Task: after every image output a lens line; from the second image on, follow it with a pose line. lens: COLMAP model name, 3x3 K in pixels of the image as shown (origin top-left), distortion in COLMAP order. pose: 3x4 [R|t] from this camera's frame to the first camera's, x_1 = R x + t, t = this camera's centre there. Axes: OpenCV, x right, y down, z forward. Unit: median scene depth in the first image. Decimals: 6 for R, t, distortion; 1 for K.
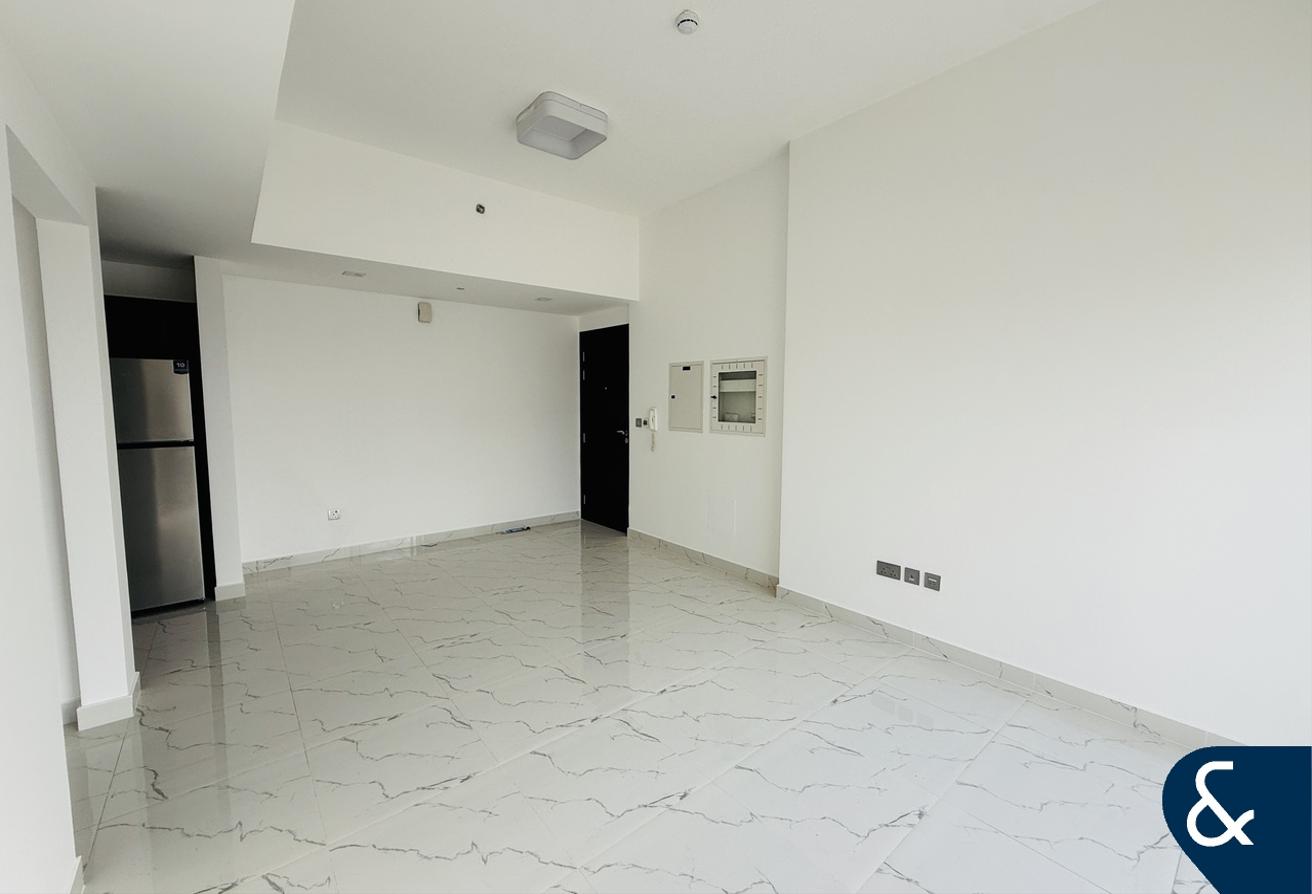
lens RADIAL K [[524.2, 0, 655.9], [0, 524.2, 442.9], [0, 0, 1]] dist [0.000086, -0.000087]
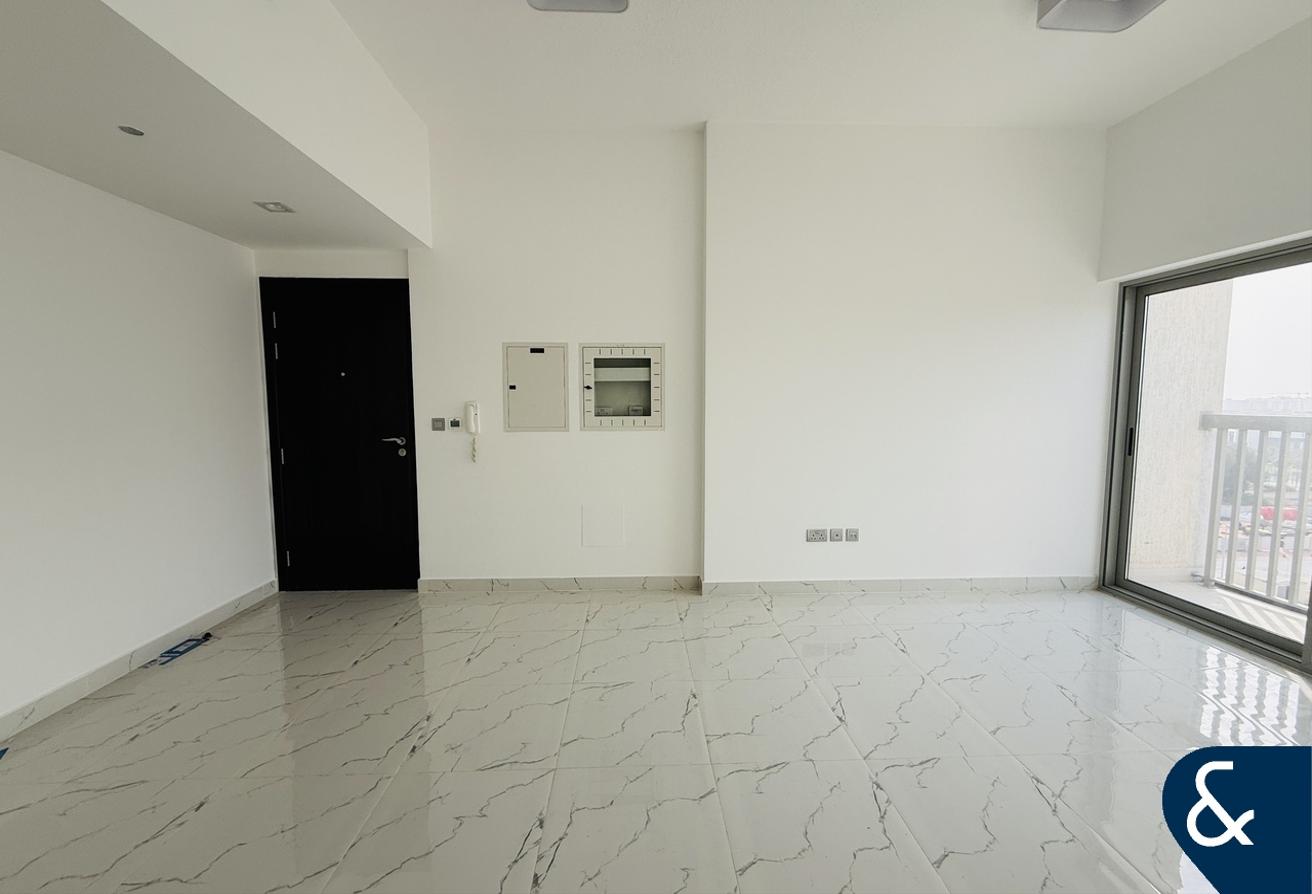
lens RADIAL K [[520.3, 0, 652.8], [0, 520.3, 440.9], [0, 0, 1]] dist [0.000282, -0.000085]
pose [[0.602023, -0.065000, 0.795829, -0.492749], [0.072024, 0.997039, 0.026950, -0.017267], [-0.795224, 0.041094, 0.604922, 0.421738]]
